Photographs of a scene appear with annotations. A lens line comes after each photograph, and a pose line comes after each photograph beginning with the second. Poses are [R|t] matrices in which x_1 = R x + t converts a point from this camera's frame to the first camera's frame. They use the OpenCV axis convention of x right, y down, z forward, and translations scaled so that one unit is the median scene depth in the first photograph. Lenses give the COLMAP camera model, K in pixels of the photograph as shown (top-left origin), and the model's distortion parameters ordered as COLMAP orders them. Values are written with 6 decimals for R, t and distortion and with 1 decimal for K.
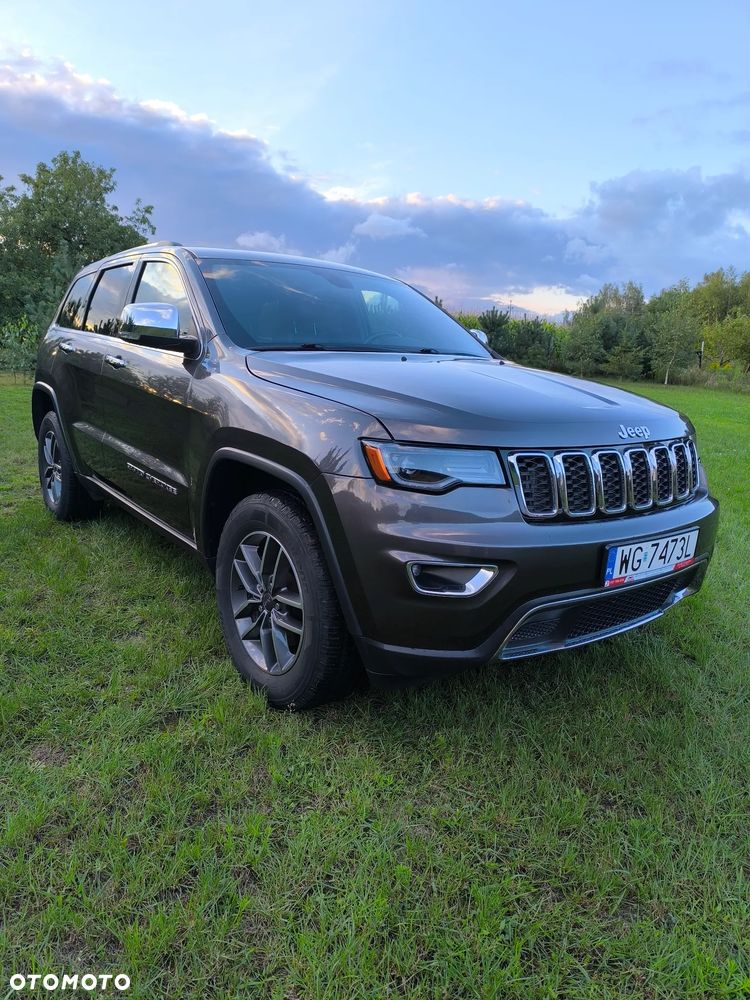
lens RADIAL K [[687.0, 0, 380.3], [0, 687.0, 497.5], [0, 0, 1]] dist [0.027797, -0.030755]
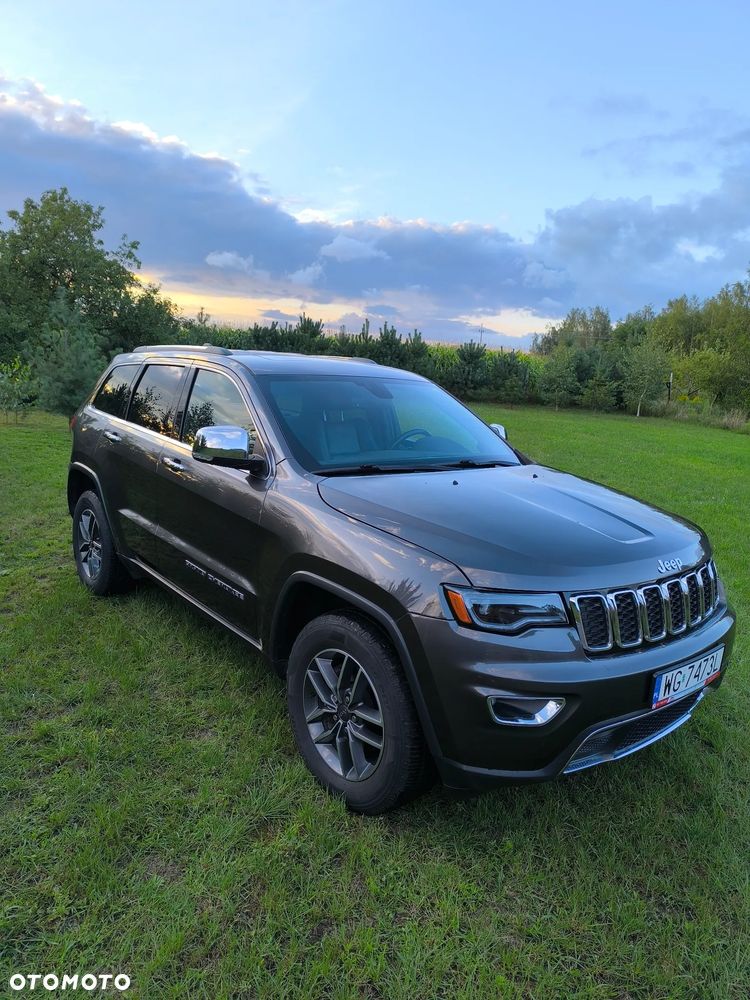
lens RADIAL K [[687.0, 0, 373.0], [0, 687.0, 491.2], [0, 0, 1]] dist [0.027797, -0.030755]
pose [[0.999443, -0.001488, 0.033328, -0.119667], [0.002589, 0.999452, -0.033007, -0.132833], [-0.033260, 0.033075, 0.998899, -0.097611]]
